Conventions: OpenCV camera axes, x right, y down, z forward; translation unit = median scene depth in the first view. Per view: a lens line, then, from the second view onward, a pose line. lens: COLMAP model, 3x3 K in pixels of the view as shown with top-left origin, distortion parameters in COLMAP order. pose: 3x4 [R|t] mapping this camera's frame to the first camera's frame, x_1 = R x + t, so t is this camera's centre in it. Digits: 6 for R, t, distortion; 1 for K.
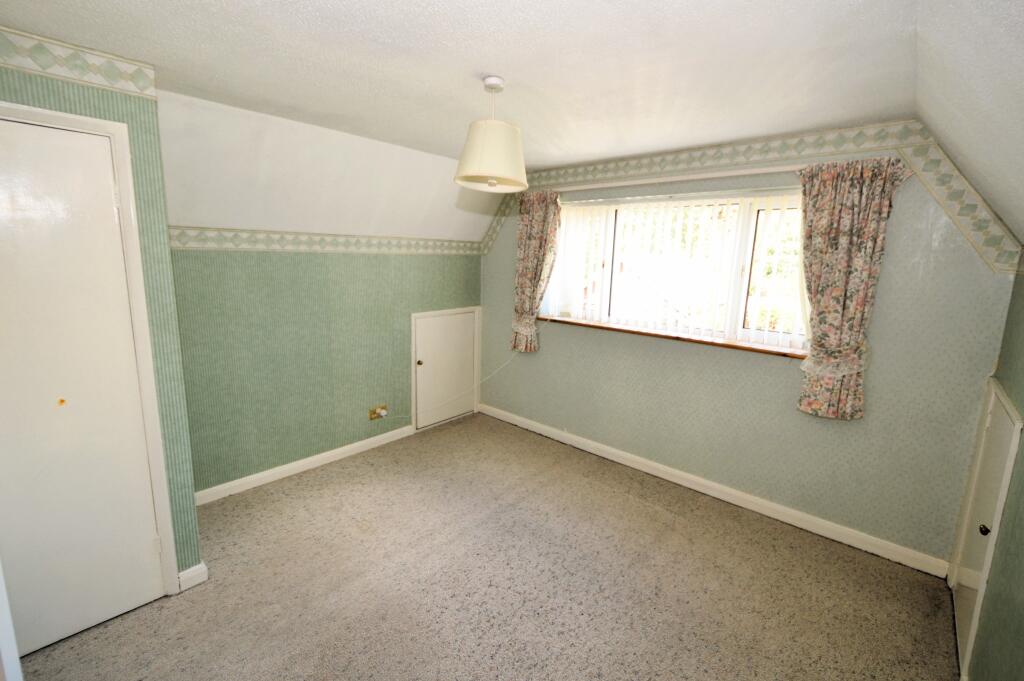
lens RADIAL K [[448.3, 0, 517.2], [0, 448.3, 338.9], [0, 0, 1]] dist [0.011467, -0.010455]
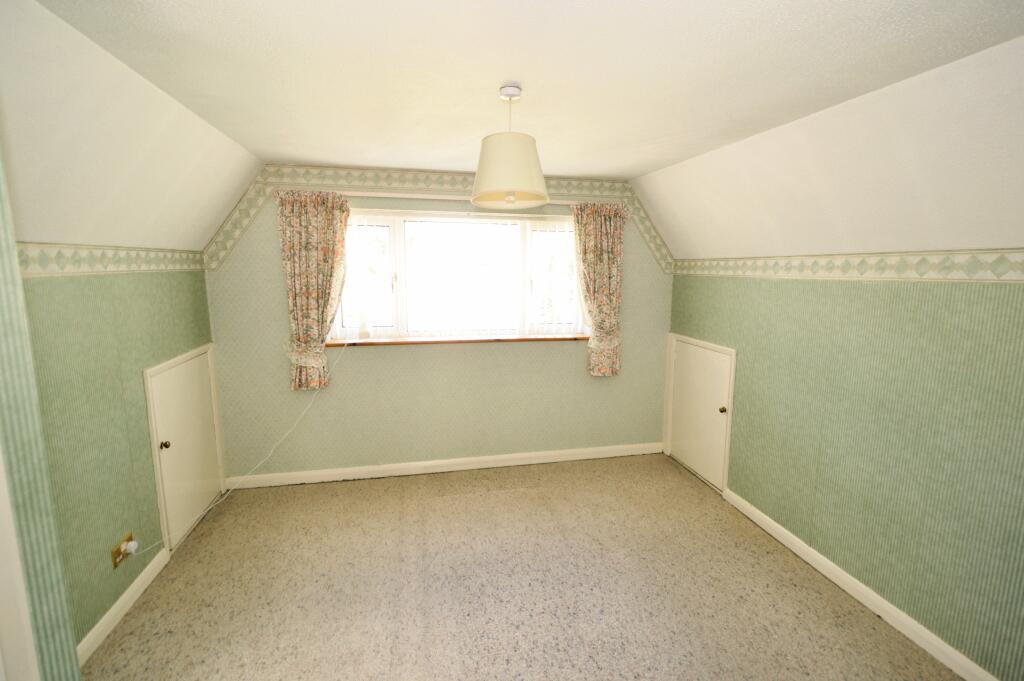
lens RADIAL K [[448.3, 0, 517.2], [0, 448.3, 338.9], [0, 0, 1]] dist [0.011467, -0.010455]
pose [[0.588209, -0.149871, 0.794701, -0.447493], [0.154769, 0.985376, 0.071275, -0.068077], [-0.793761, 0.081070, 0.602802, 0.243473]]
